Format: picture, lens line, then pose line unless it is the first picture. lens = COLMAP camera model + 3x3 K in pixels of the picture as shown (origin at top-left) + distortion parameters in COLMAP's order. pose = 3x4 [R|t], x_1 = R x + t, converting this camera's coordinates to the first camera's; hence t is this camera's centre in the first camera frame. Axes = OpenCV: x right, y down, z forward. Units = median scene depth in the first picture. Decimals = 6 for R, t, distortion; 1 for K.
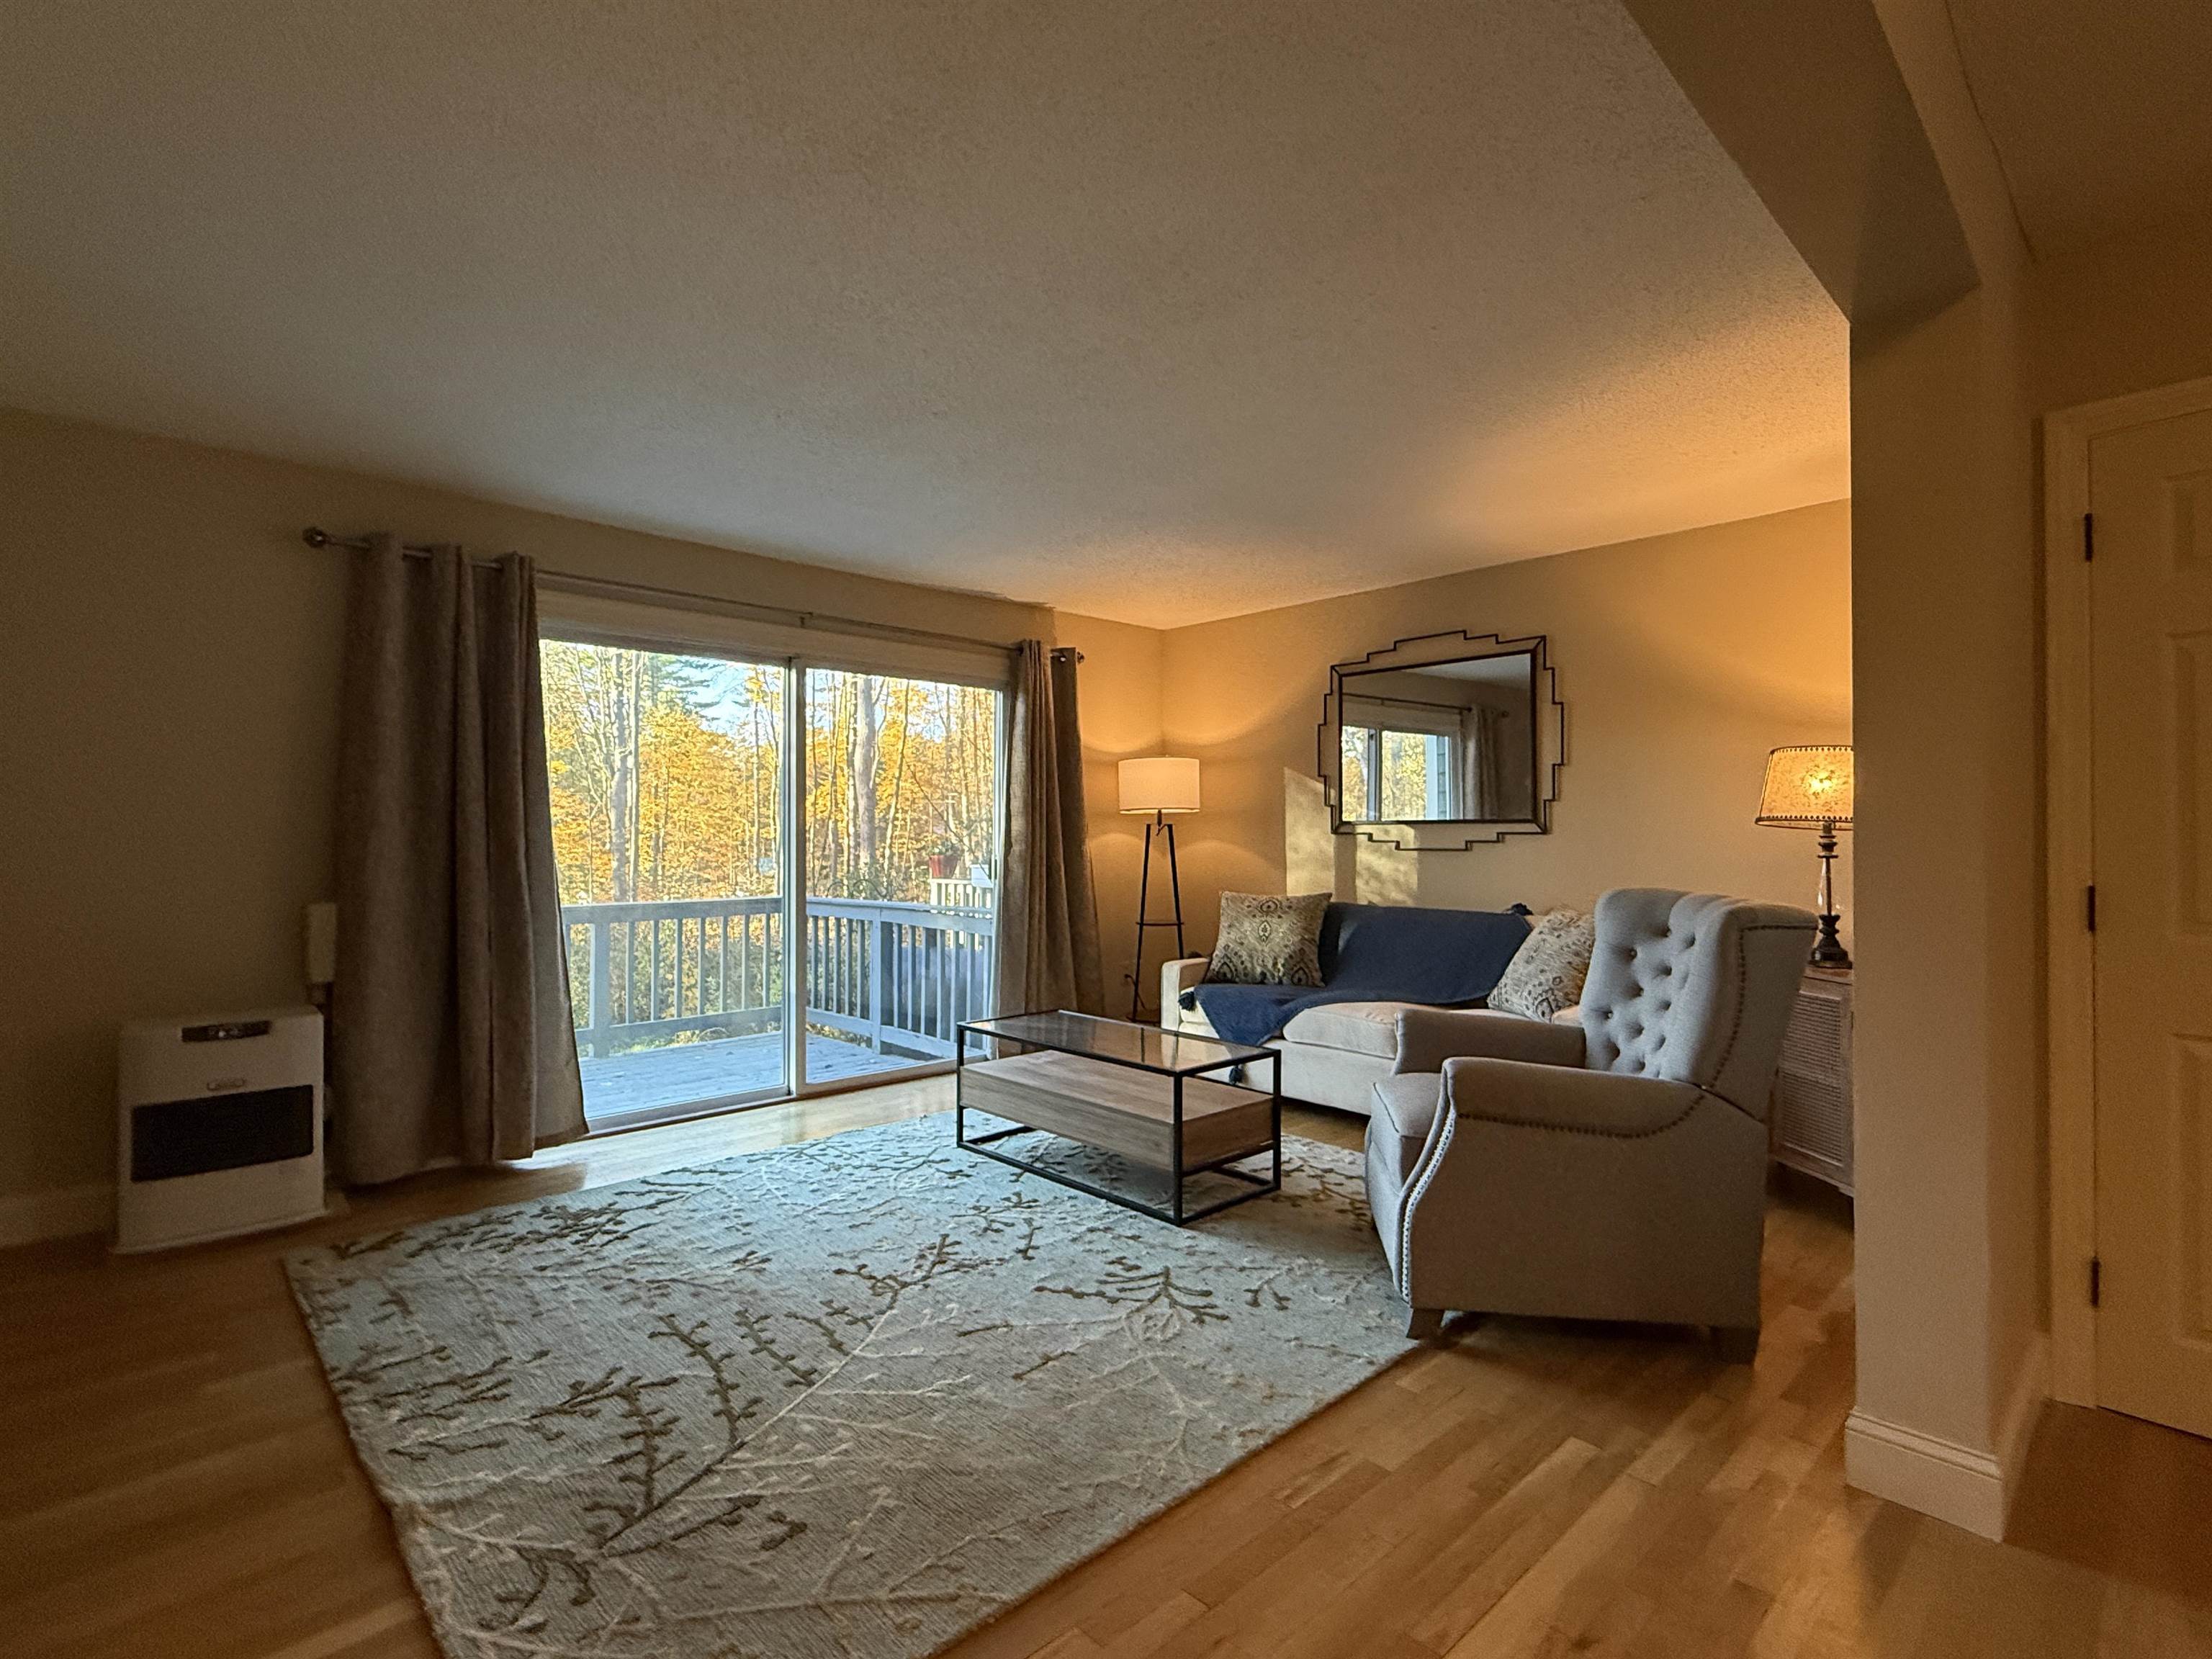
lens RADIAL K [[1054.7, 0, 1098.1], [0, 1054.7, 831.8], [0, 0, 1]] dist [-0.000312, -0.000743]
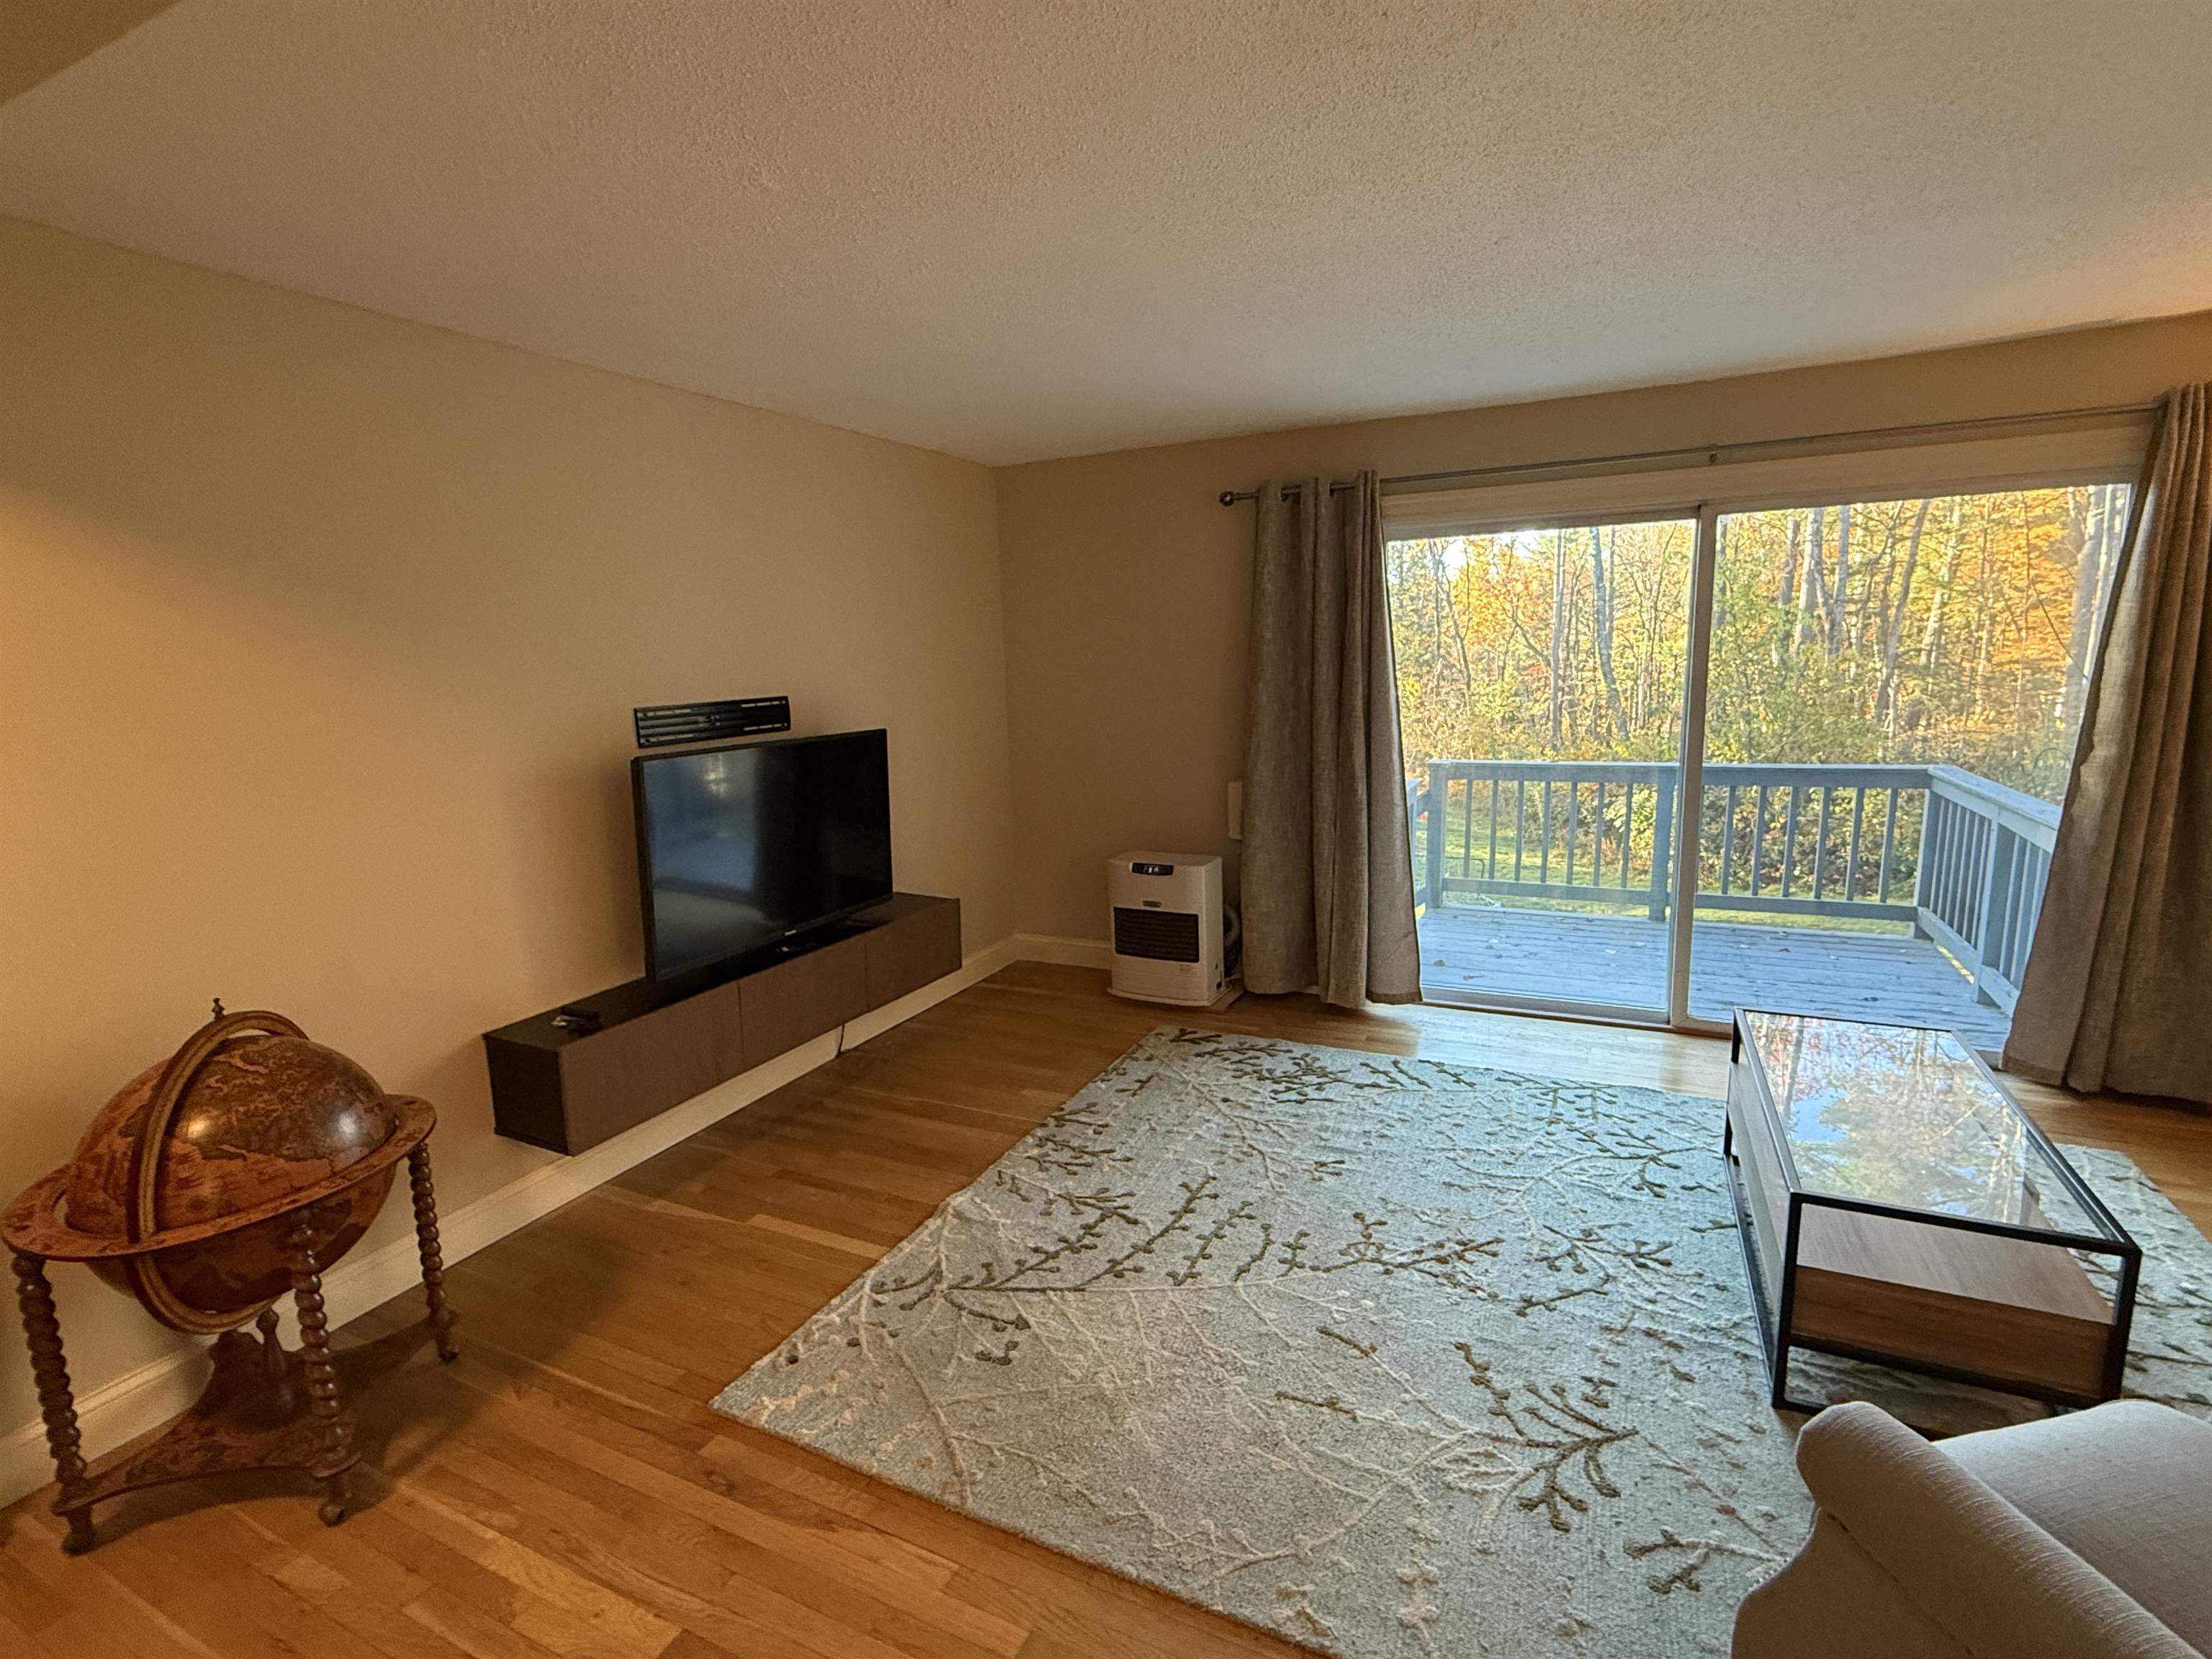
lens RADIAL K [[1054.7, 0, 1107.3], [0, 1054.7, 836.0], [0, 0, 1]] dist [-0.000312, -0.000743]
pose [[0.352674, 0.151172, -0.923455, 0.503535], [0.040914, 0.983429, 0.176615, -0.119145], [0.934852, -0.100069, 0.340645, 0.427766]]
